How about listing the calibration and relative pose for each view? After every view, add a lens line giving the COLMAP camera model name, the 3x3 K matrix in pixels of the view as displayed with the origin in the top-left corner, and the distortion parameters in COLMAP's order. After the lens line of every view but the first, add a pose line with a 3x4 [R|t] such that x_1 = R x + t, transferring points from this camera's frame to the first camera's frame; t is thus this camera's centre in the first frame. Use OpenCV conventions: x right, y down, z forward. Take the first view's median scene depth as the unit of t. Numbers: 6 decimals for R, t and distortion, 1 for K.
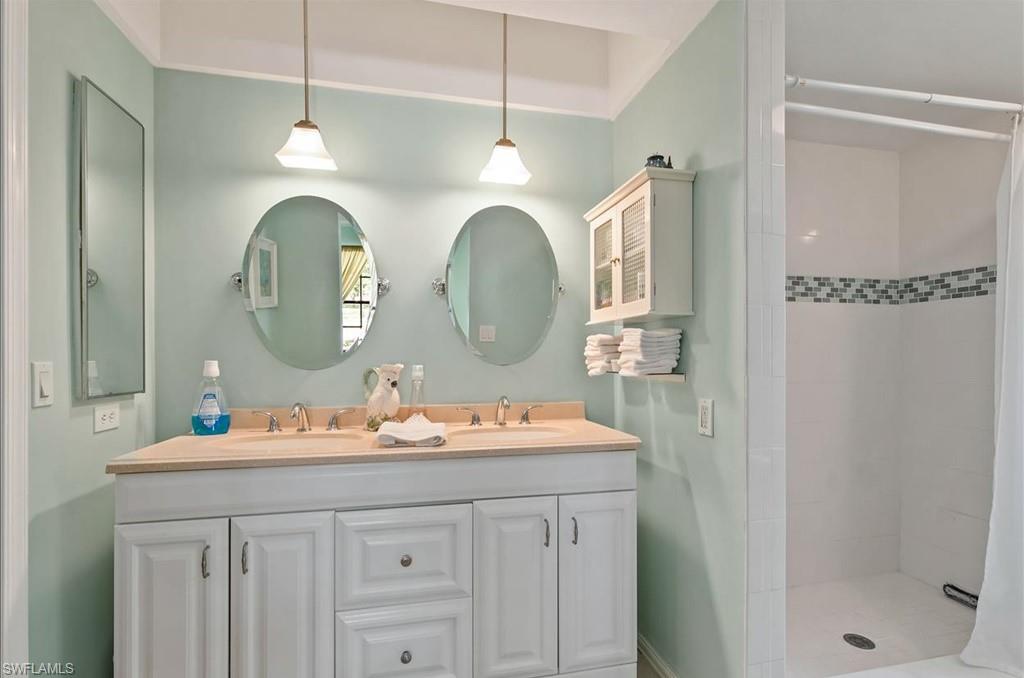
lens RADIAL K [[478.4, 0, 514.5], [0, 478.4, 355.6], [0, 0, 1]] dist [-0.000411, -0.000039]
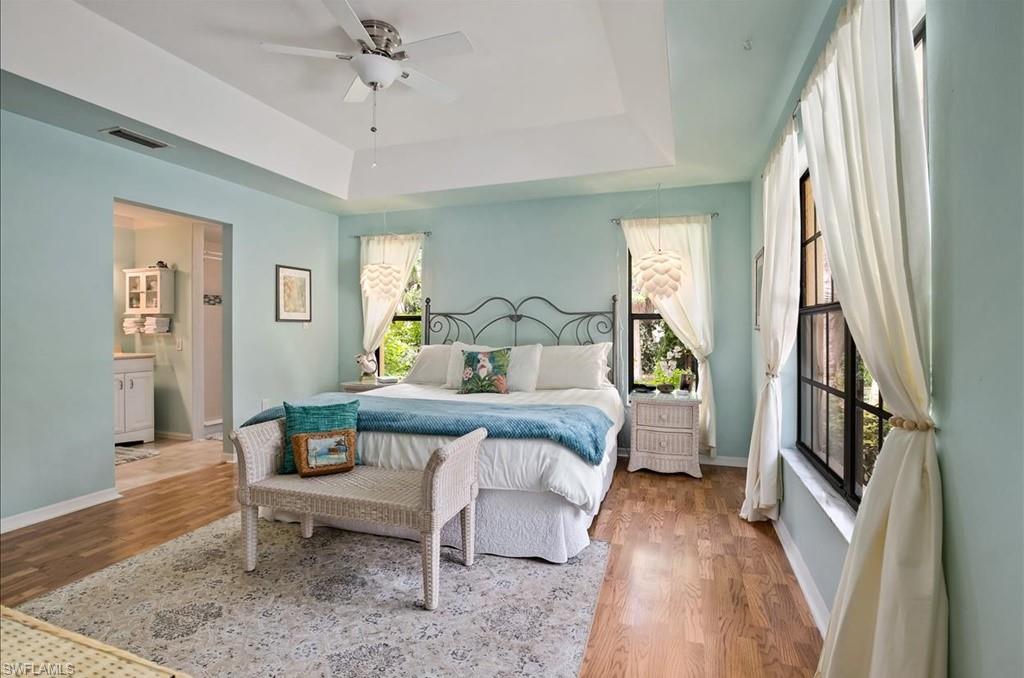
lens RADIAL K [[481.8, 0, 508.0], [0, 481.8, 324.0], [0, 0, 1]] dist [-0.000683, -0.000008]
pose [[0.539758, -0.001148, 0.841820, -1.035531], [-0.001312, 0.999997, 0.002205, -0.023553], [-0.841819, -0.002295, 0.539754, -2.386954]]
